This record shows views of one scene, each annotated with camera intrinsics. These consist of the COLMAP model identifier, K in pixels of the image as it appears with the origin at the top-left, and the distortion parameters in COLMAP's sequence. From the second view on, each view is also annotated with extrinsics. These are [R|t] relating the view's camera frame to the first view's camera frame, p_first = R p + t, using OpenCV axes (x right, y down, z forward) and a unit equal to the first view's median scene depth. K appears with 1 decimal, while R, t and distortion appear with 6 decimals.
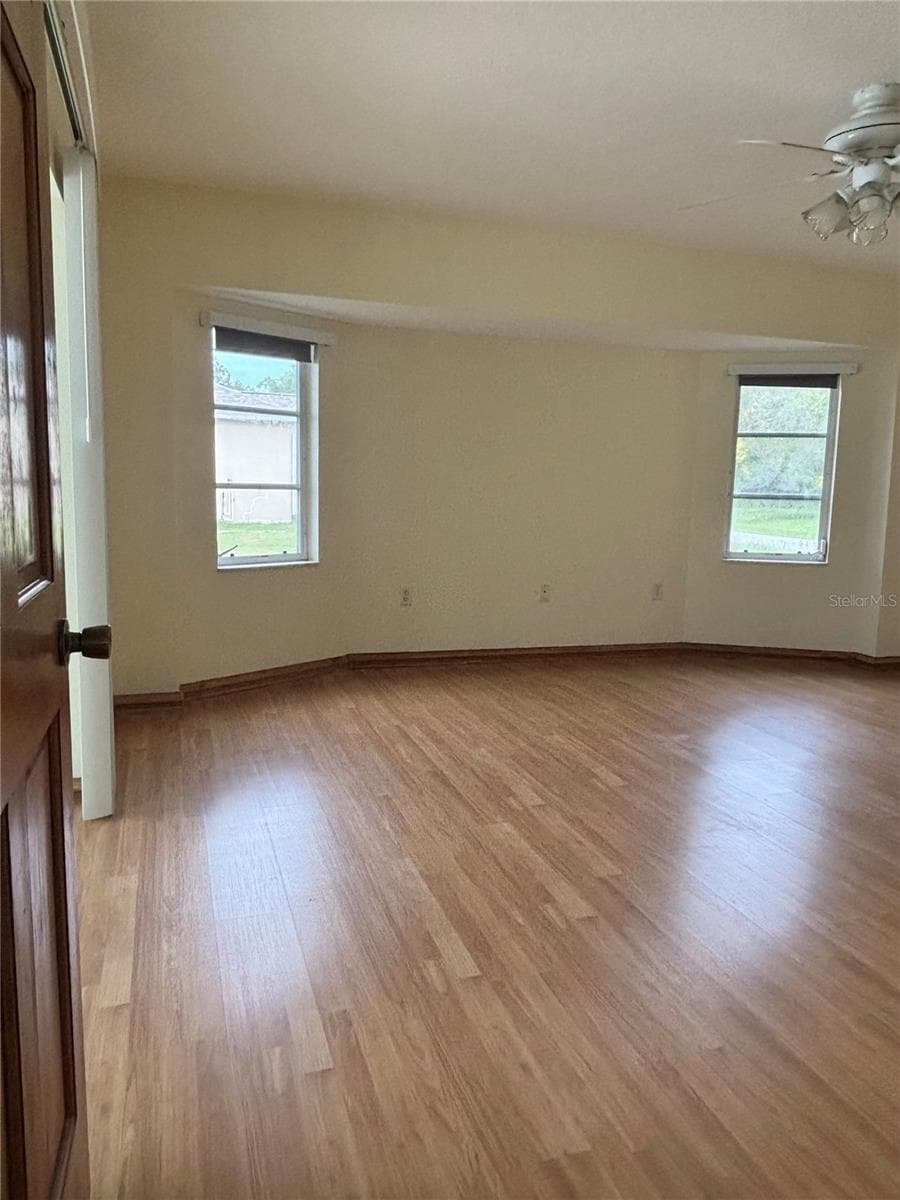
lens RADIAL K [[877.8, 0, 449.3], [0, 877.8, 626.4], [0, 0, 1]] dist [0.048648, -0.065119]
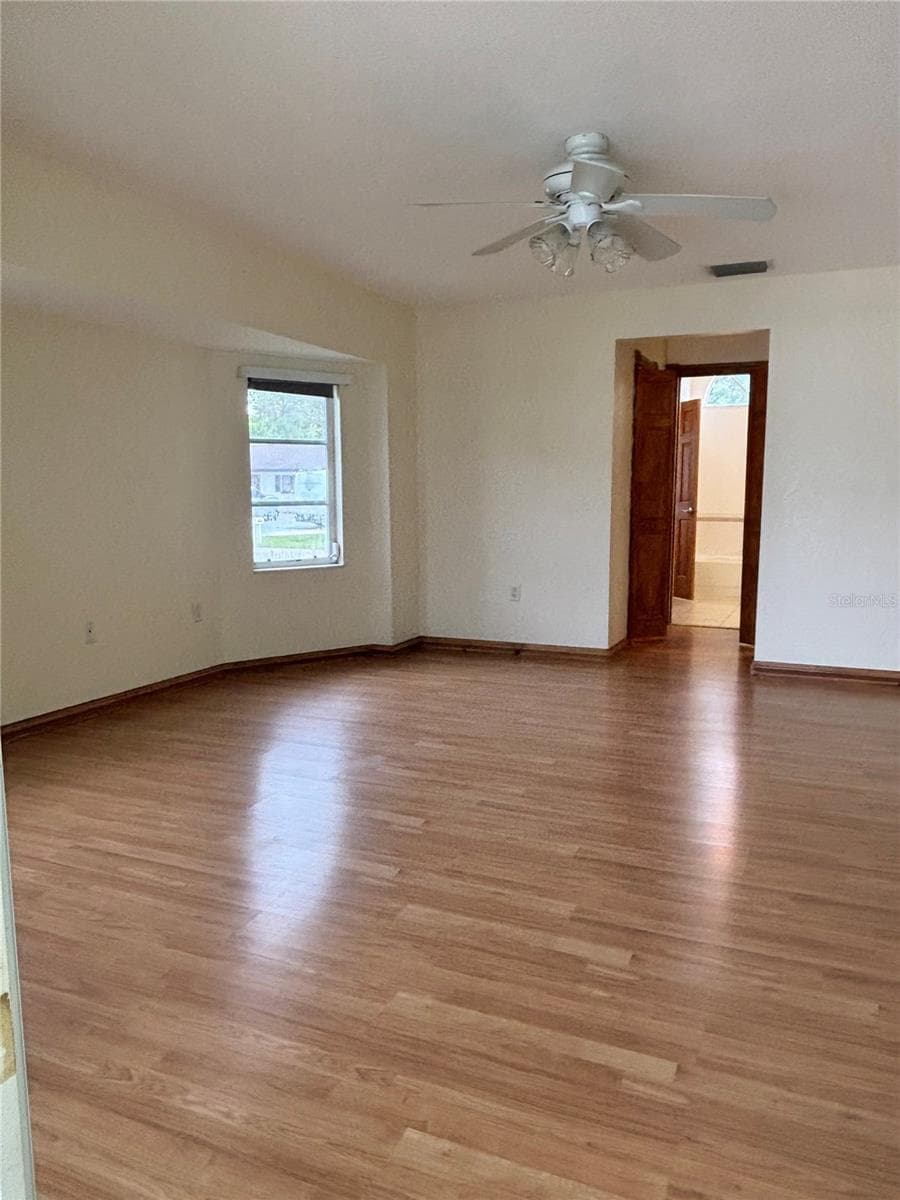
lens RADIAL K [[901.9, 0, 450.0], [0, 901.9, 600.0], [0, 0, 1]] dist [0.053325, -0.082481]
pose [[0.658678, -0.115661, 0.743482, -0.363295], [0.142739, 0.989379, 0.027457, -0.055491], [-0.738762, 0.088038, 0.668192, 0.268789]]
